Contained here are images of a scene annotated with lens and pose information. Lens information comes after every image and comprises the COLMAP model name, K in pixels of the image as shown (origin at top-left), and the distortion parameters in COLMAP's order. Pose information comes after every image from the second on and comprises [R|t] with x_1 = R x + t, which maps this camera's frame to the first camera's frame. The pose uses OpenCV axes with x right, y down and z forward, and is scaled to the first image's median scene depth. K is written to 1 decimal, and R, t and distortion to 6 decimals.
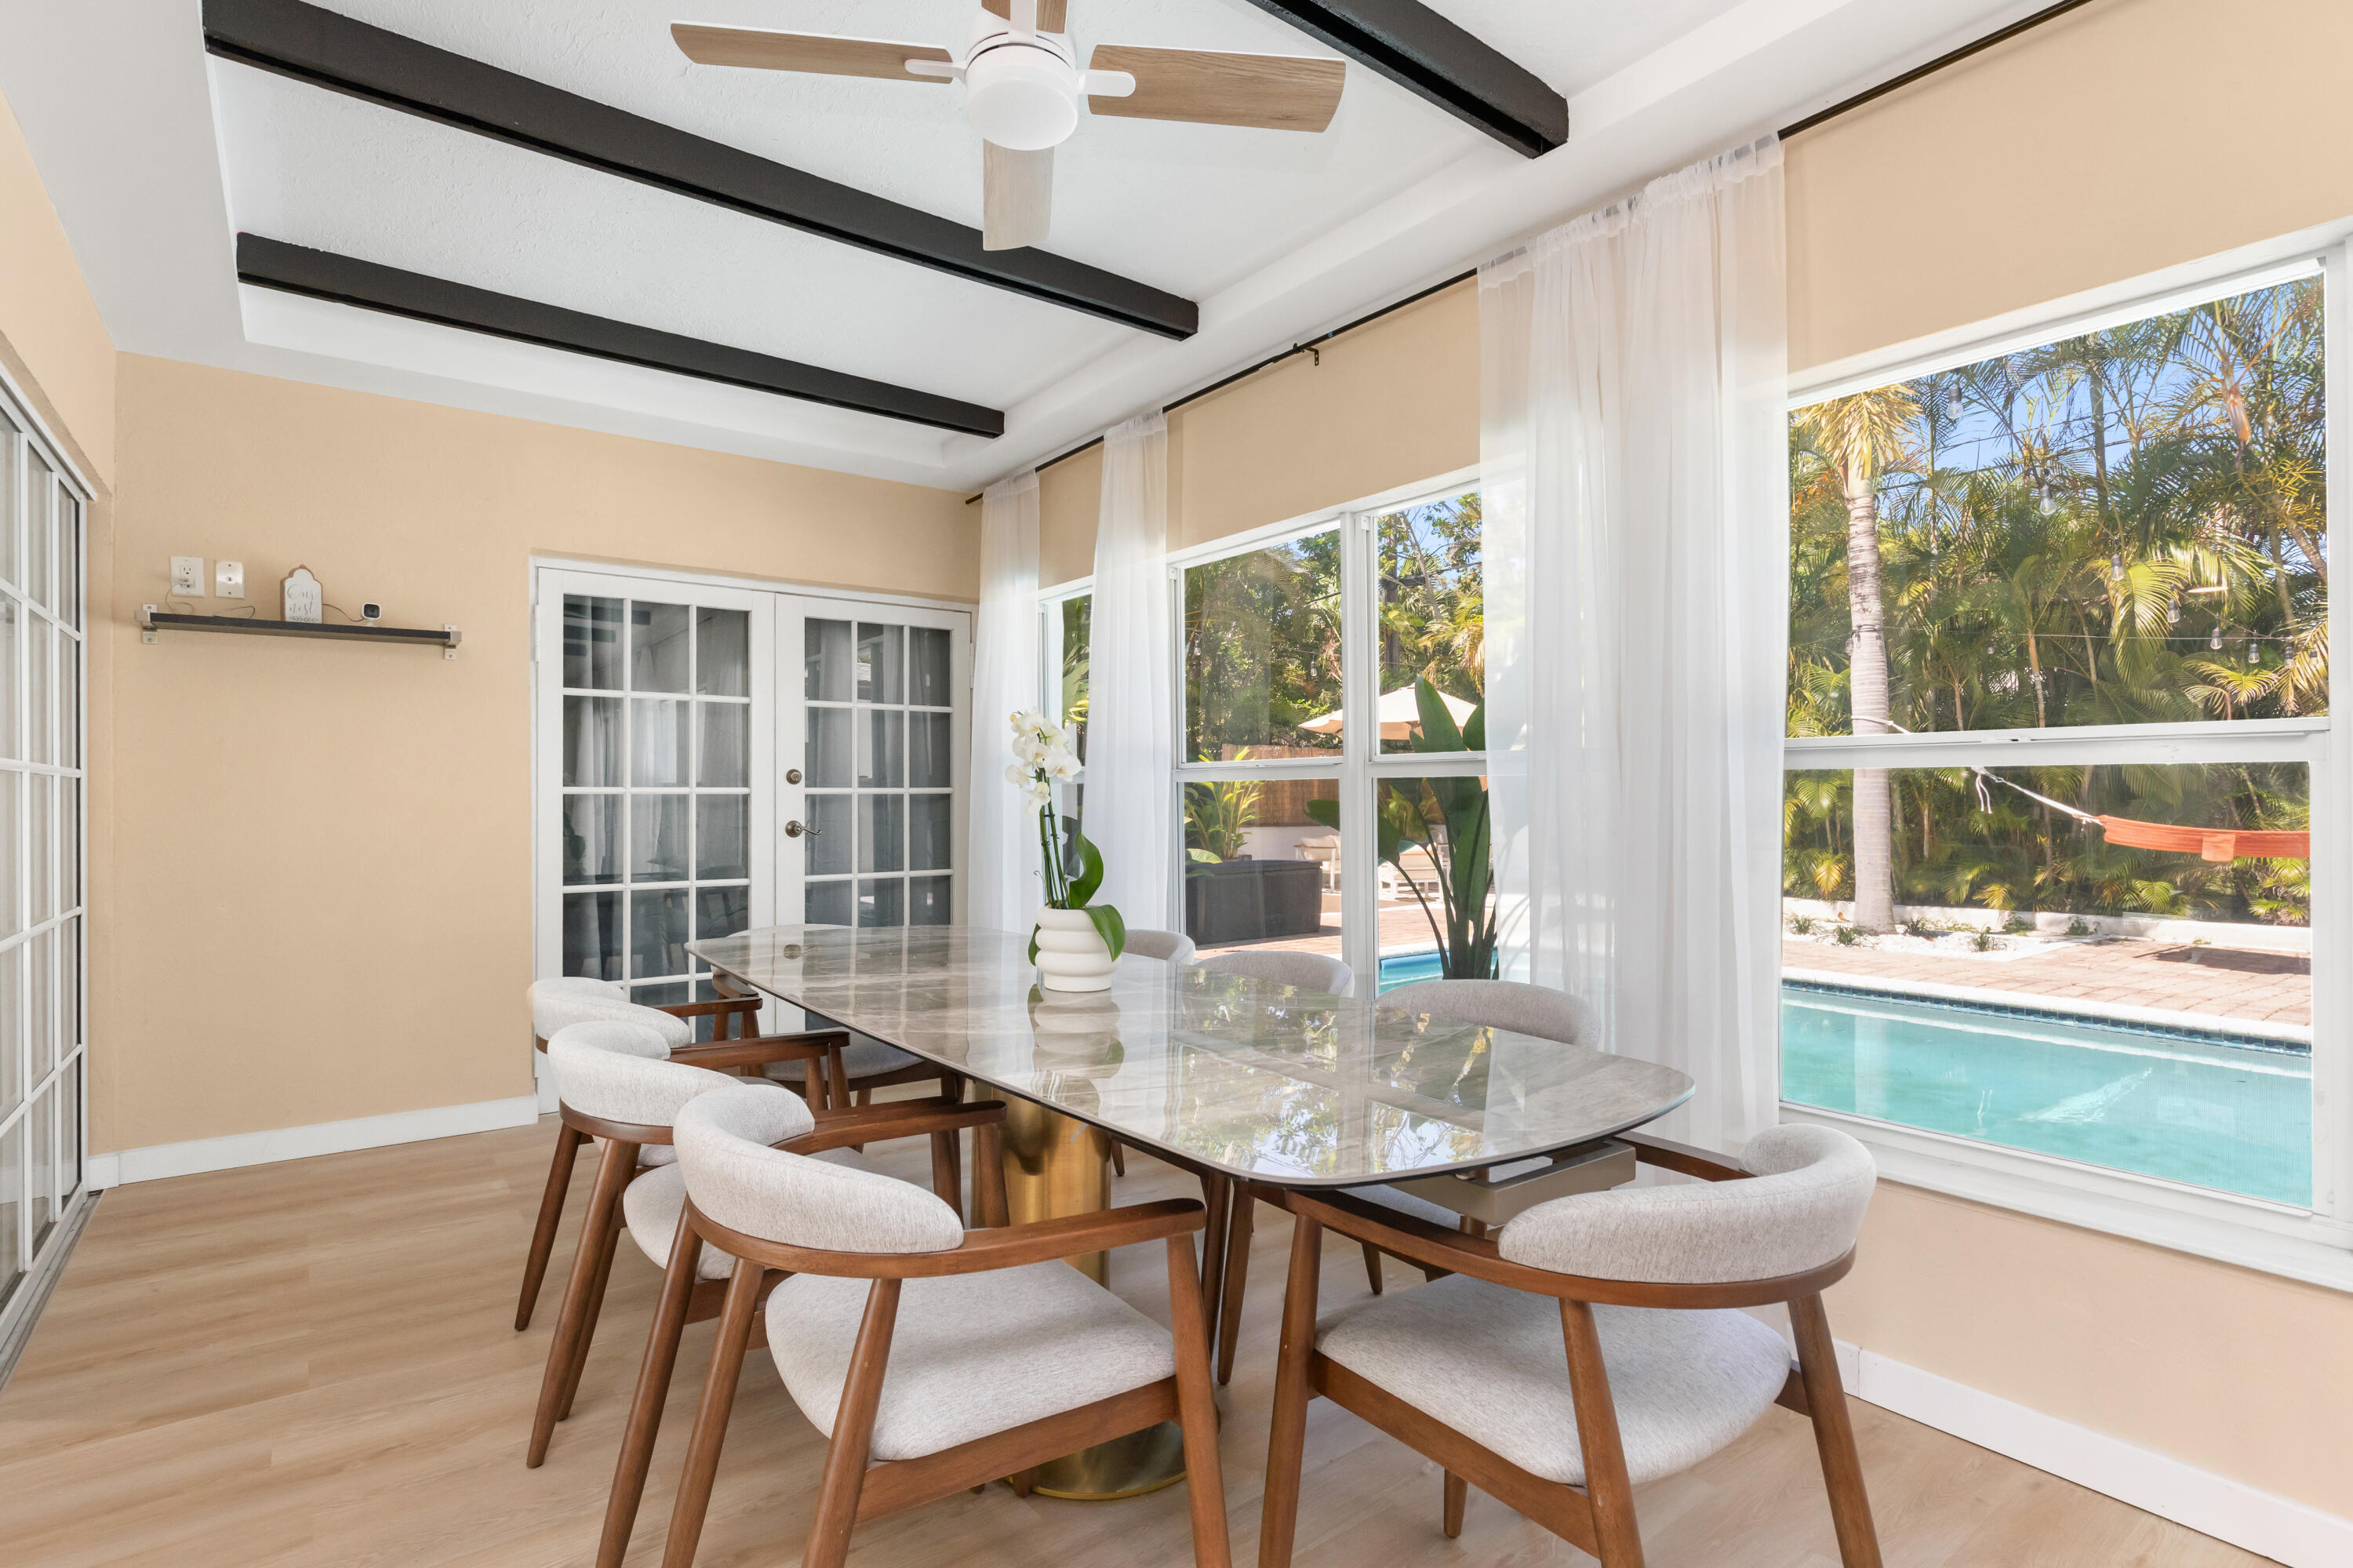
lens RADIAL K [[1132.4, 0, 1176.1], [0, 1132.4, 804.3], [0, 0, 1]] dist [-0.000212, -0.001964]
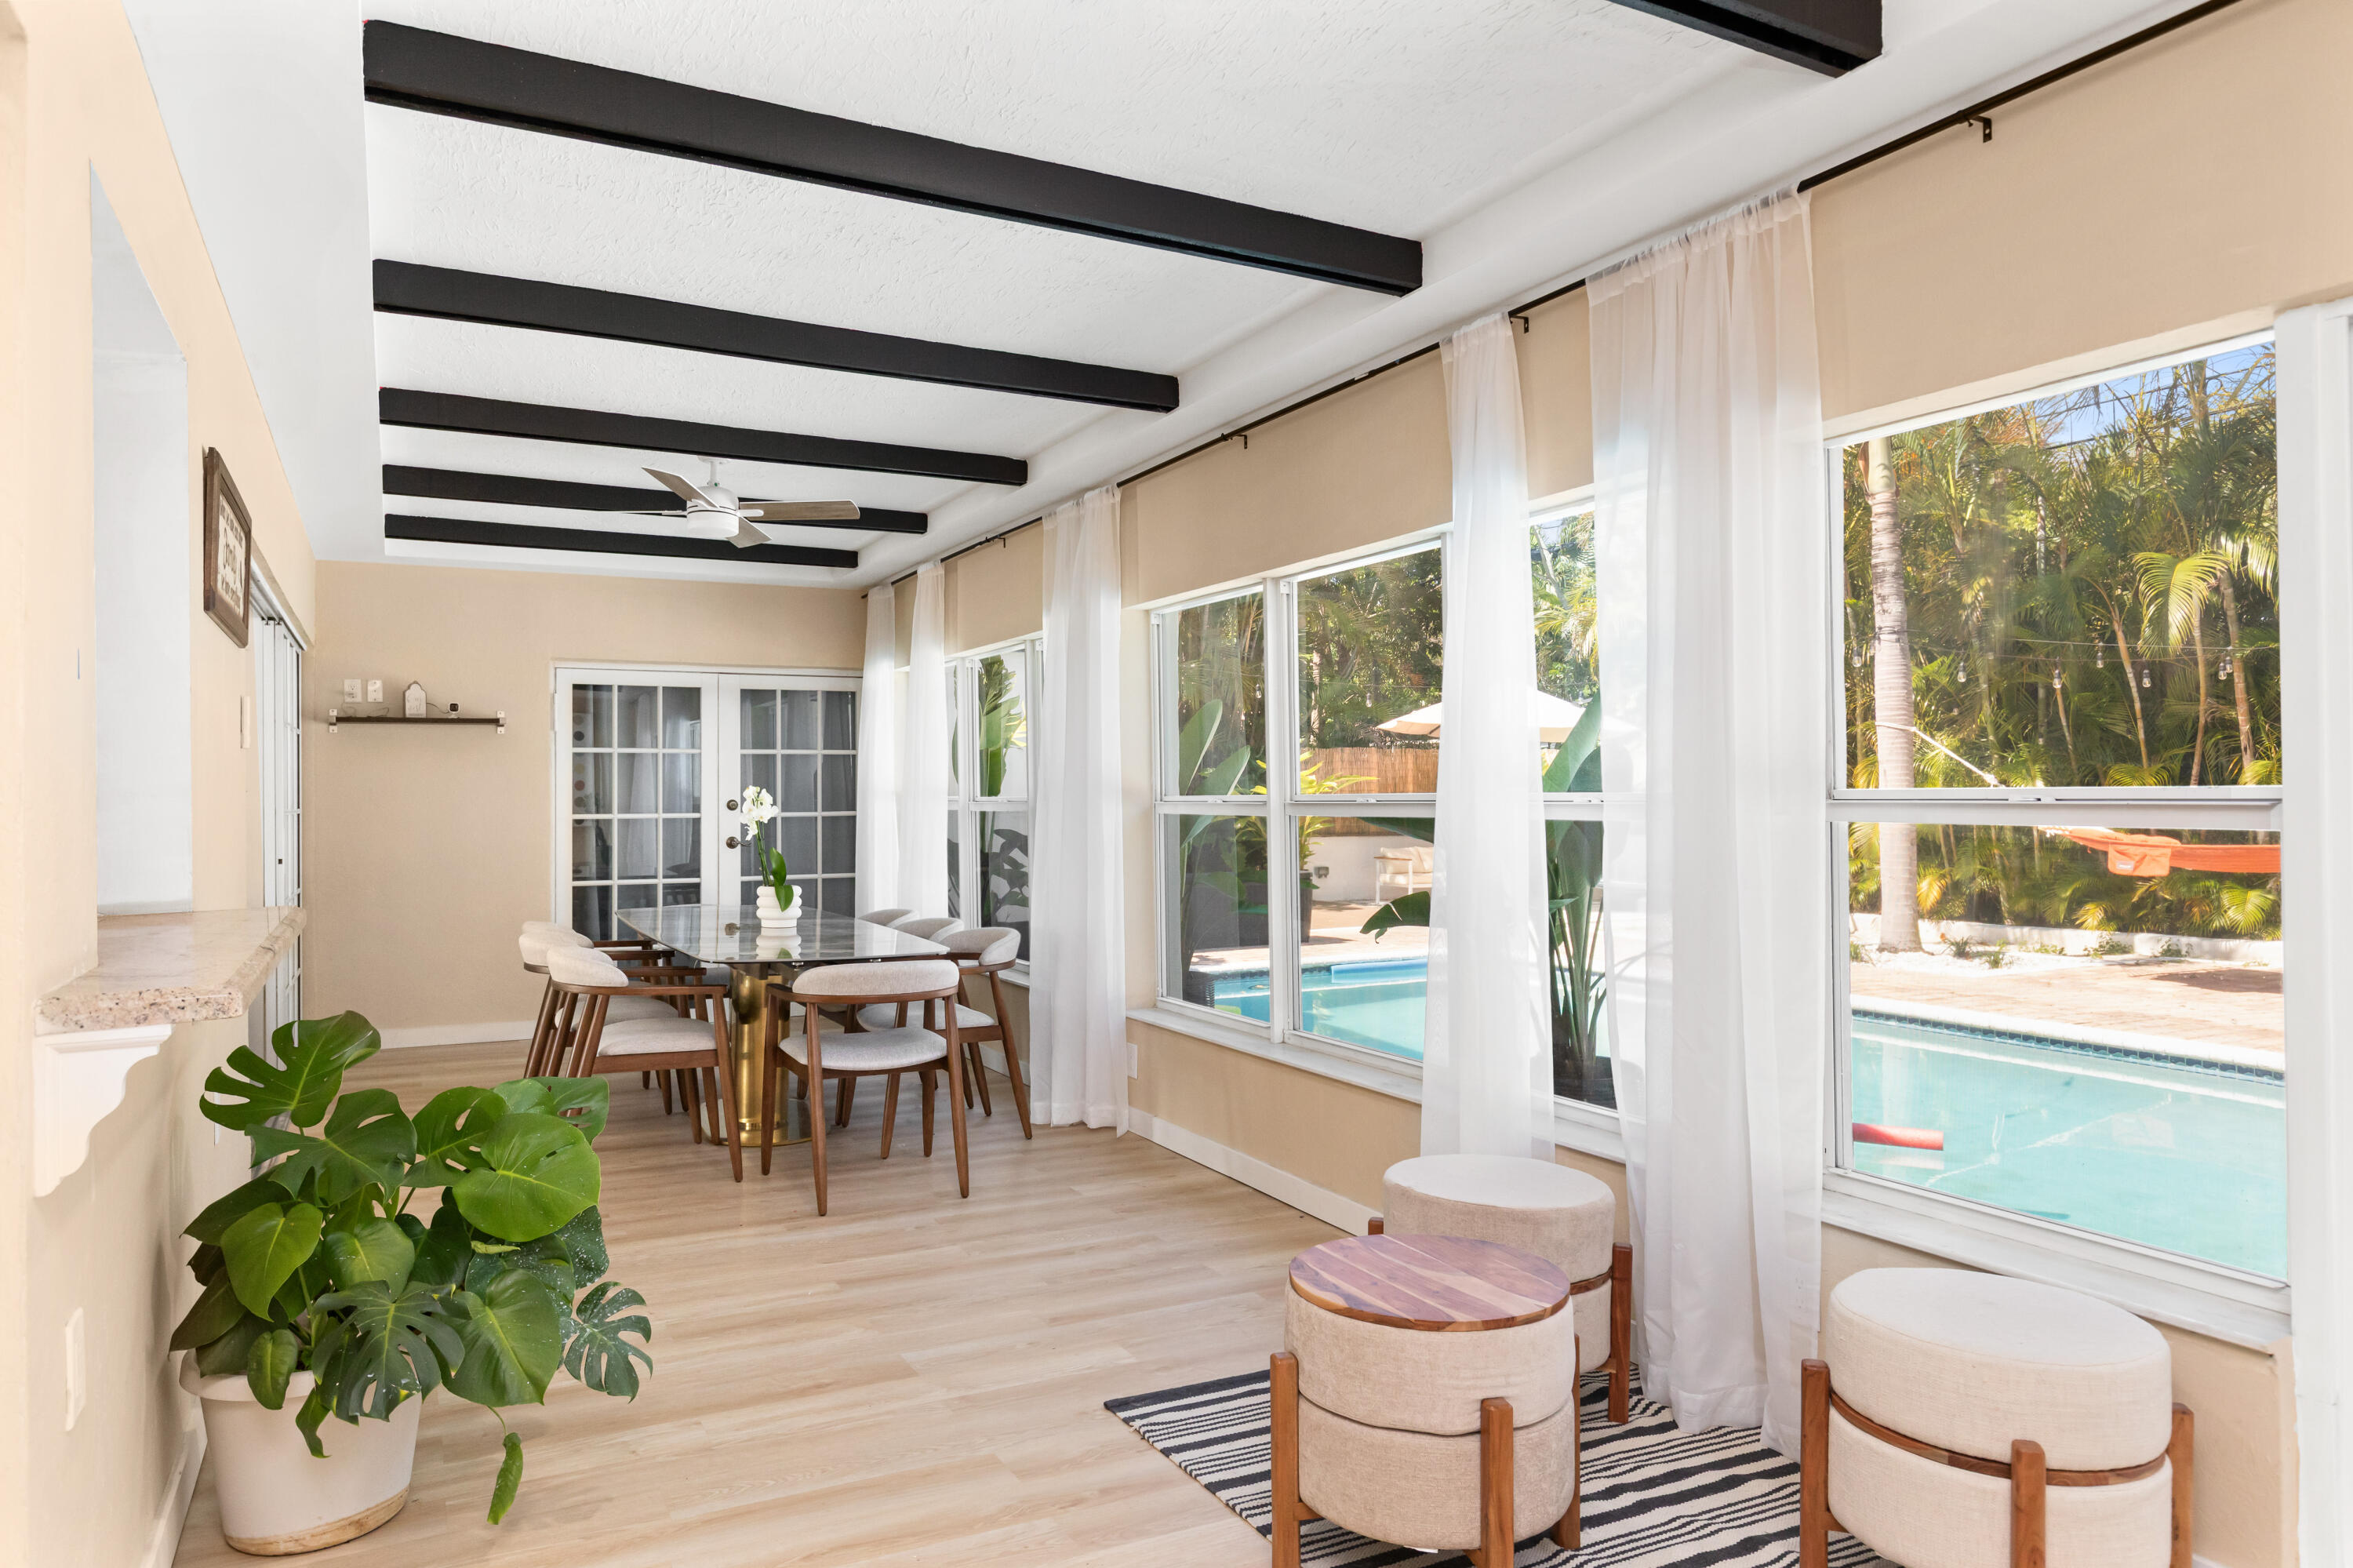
lens RADIAL K [[1442.4, 0, 1179.0], [0, 1442.4, 768.7], [0, 0, 1]] dist [0.003968, 0.000618]
pose [[0.983994, -0.006907, -0.178065, 0.497789], [0.002519, 0.999688, -0.024857, -0.021897], [0.178181, 0.024010, 0.983705, -0.620200]]
